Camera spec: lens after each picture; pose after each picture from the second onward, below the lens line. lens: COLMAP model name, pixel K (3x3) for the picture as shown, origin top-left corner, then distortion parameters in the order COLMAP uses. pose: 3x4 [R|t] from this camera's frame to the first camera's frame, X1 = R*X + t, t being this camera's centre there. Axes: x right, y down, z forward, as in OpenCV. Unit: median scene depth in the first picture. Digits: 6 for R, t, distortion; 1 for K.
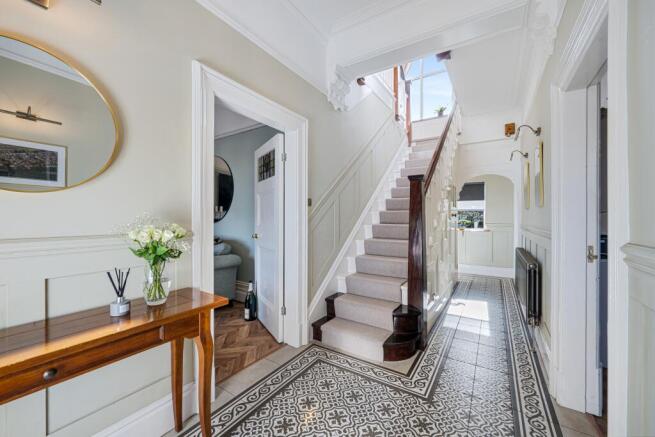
lens RADIAL K [[262.0, 0, 326.1], [0, 262.0, 220.2], [0, 0, 1]] dist [0.004056, -0.000464]
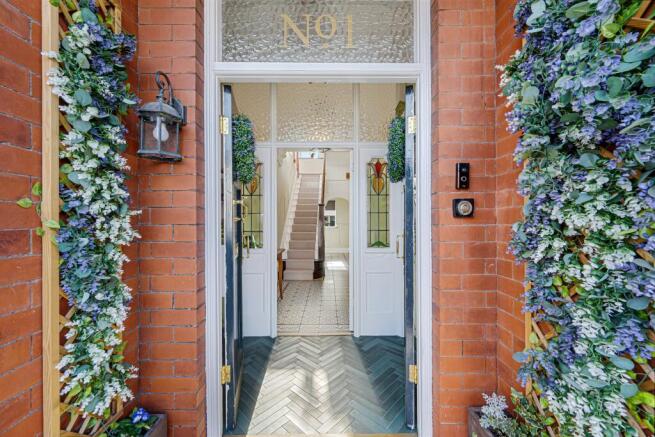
lens RADIAL K [[253.2, 0, 329.0], [0, 253.2, 219.8], [0, 0, 1]] dist [-0.000786, -0.000014]
pose [[0.840127, -0.007264, 0.542342, -0.389978], [0.006978, 0.999972, 0.002584, -0.017632], [-0.542345, 0.001614, 0.840154, -0.448858]]
